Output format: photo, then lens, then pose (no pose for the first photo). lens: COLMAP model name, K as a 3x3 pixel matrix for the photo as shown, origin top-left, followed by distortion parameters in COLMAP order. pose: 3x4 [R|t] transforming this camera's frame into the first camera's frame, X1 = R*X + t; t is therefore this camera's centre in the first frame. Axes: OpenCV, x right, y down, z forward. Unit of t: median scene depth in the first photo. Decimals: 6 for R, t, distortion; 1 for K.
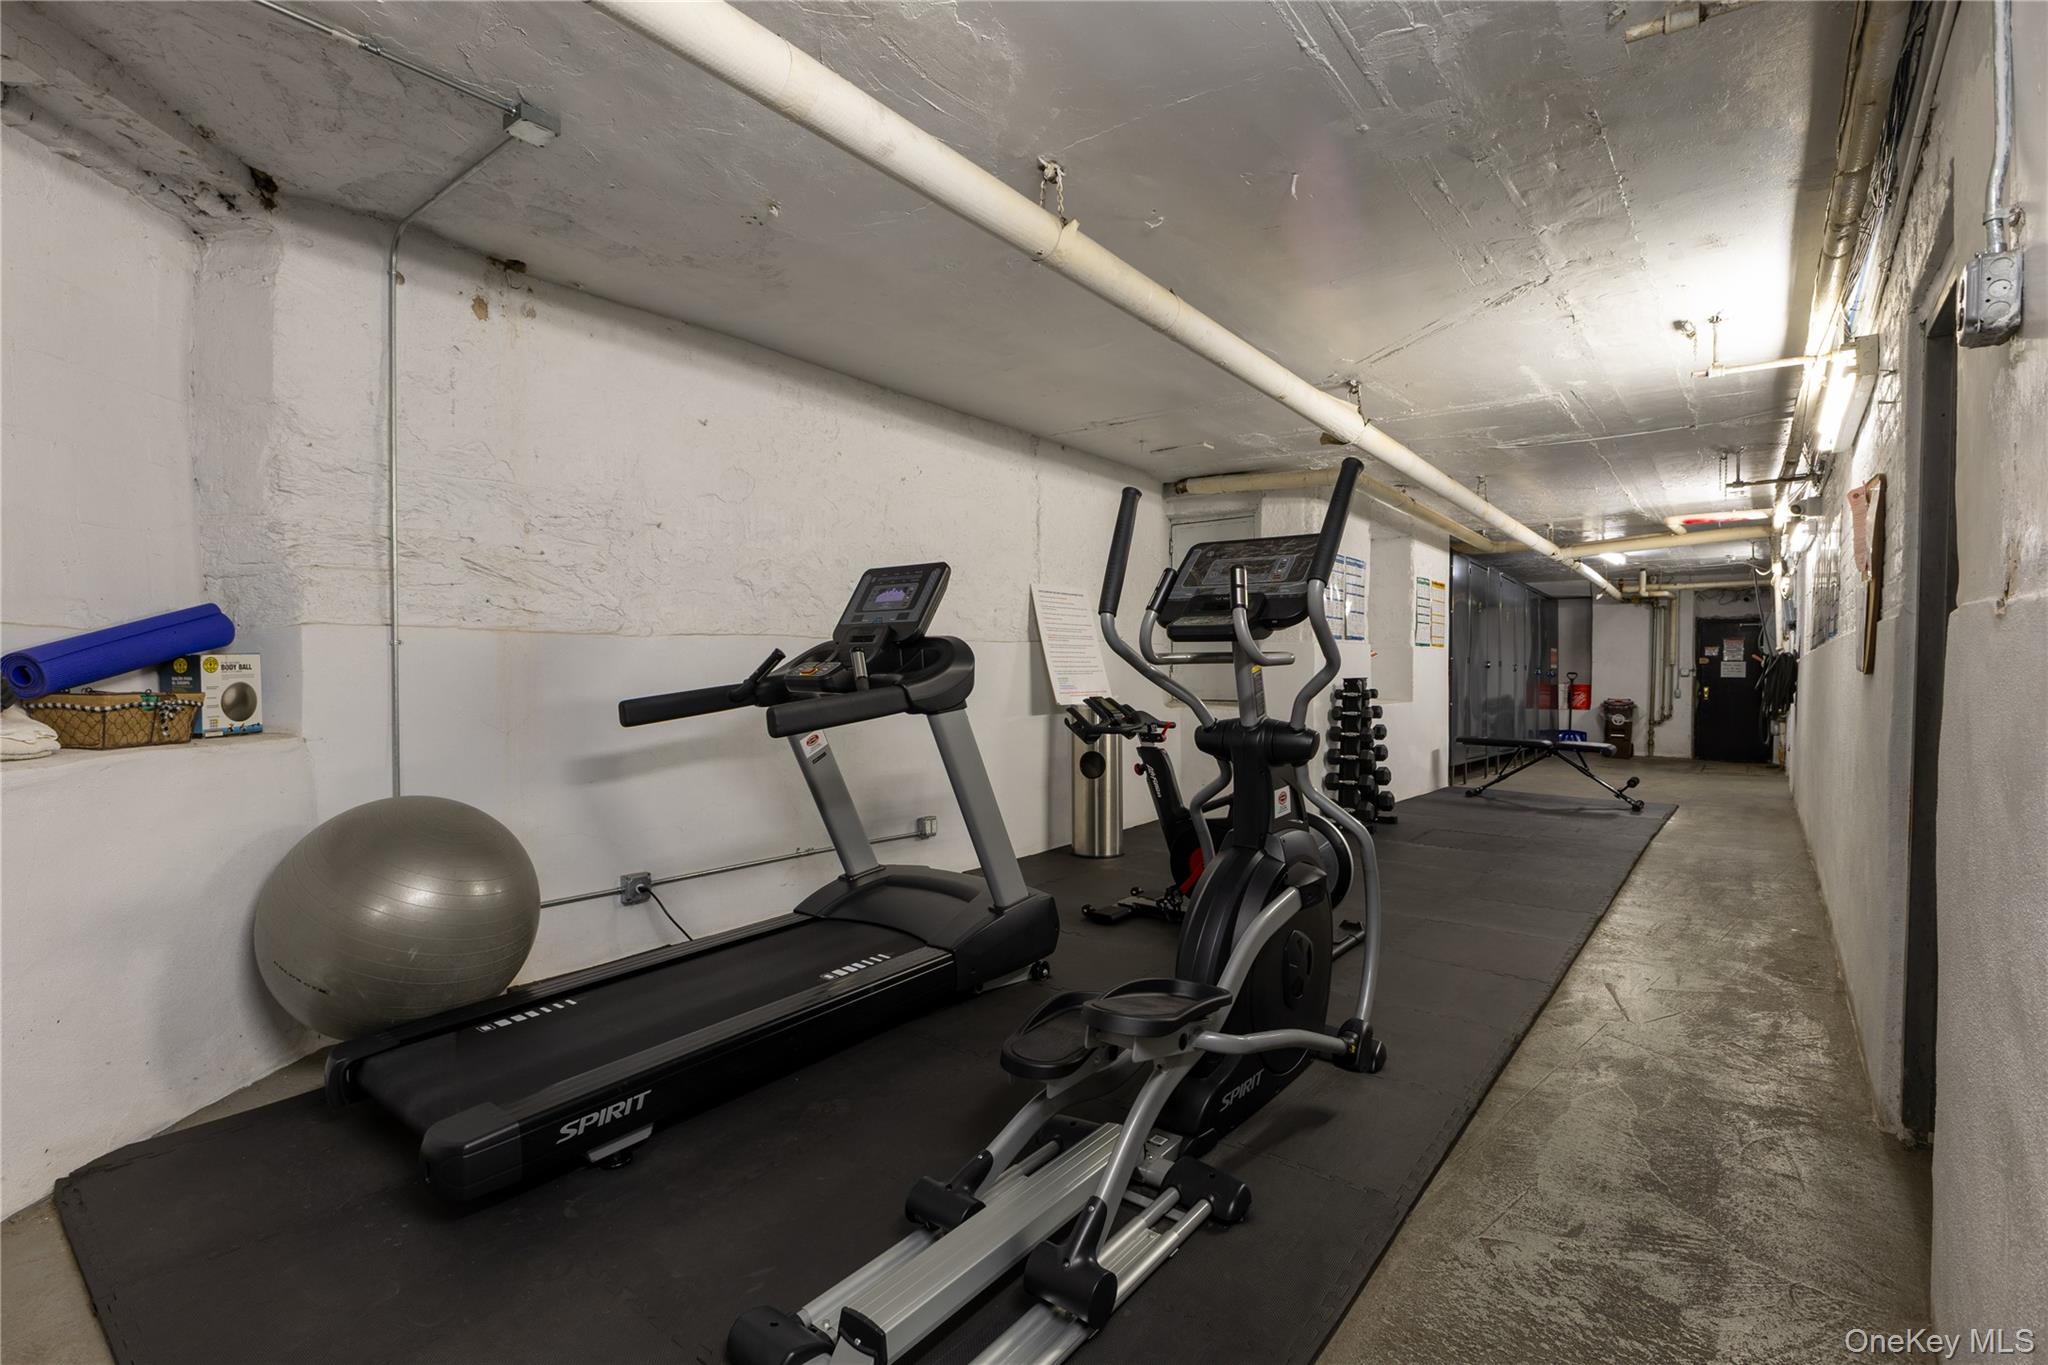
lens RADIAL K [[947.9, 0, 1011.7], [0, 947.9, 688.3], [0, 0, 1]] dist [-0.002557, -0.001067]
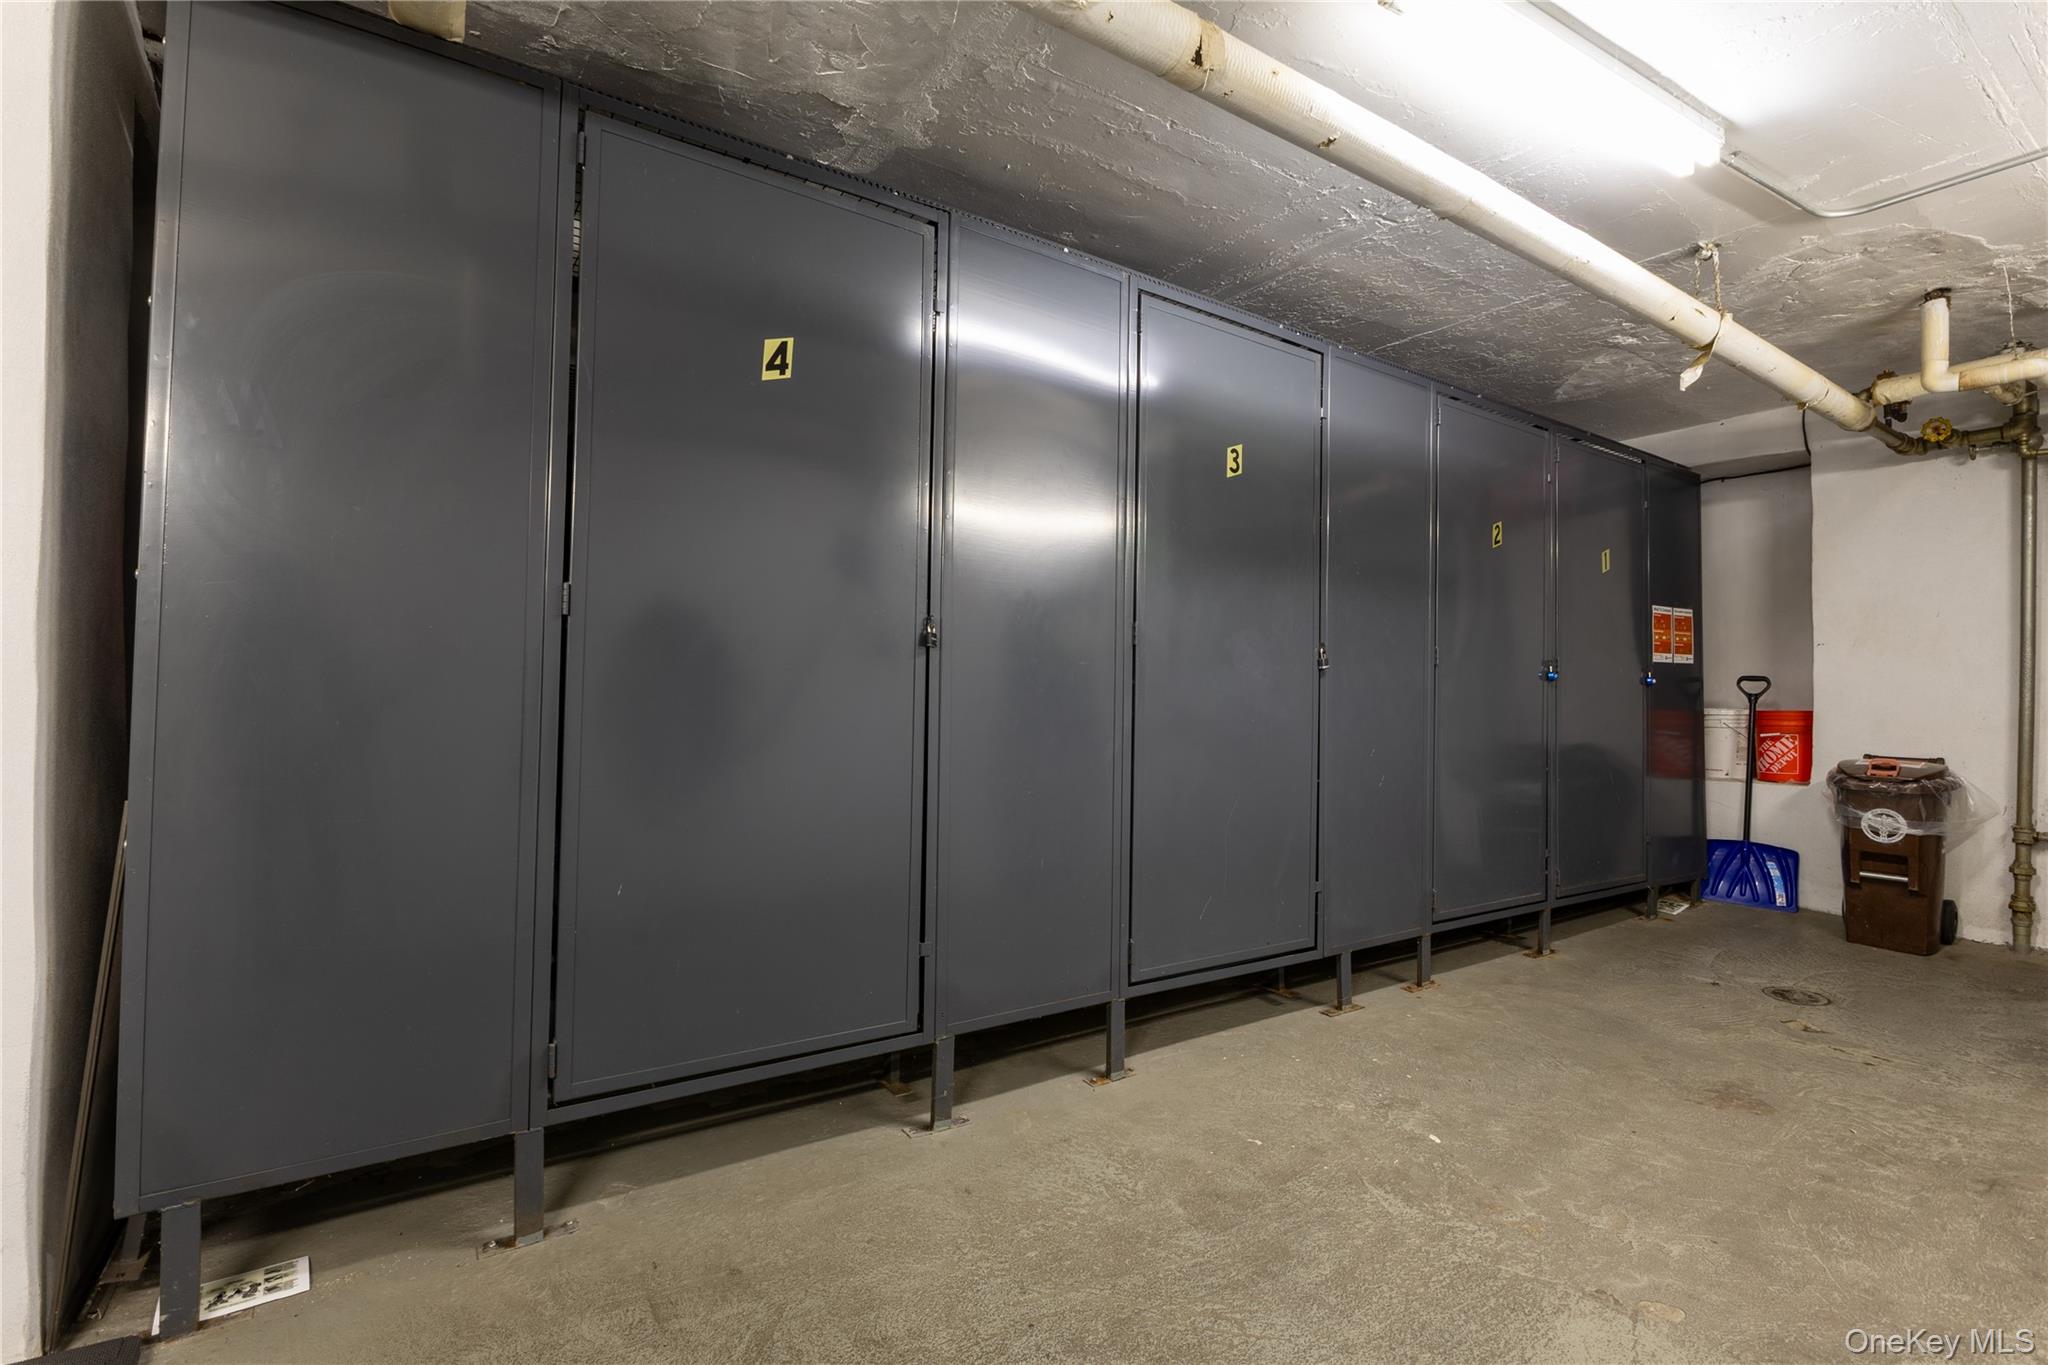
lens RADIAL K [[947.9, 0, 1035.6], [0, 947.9, 671.2], [0, 0, 1]] dist [-0.002557, -0.001067]
pose [[0.956640, -0.001653, -0.291270, 0.445832], [-0.008953, 0.999345, -0.035077, -0.003922], [0.291137, 0.036164, 0.955998, 0.595641]]
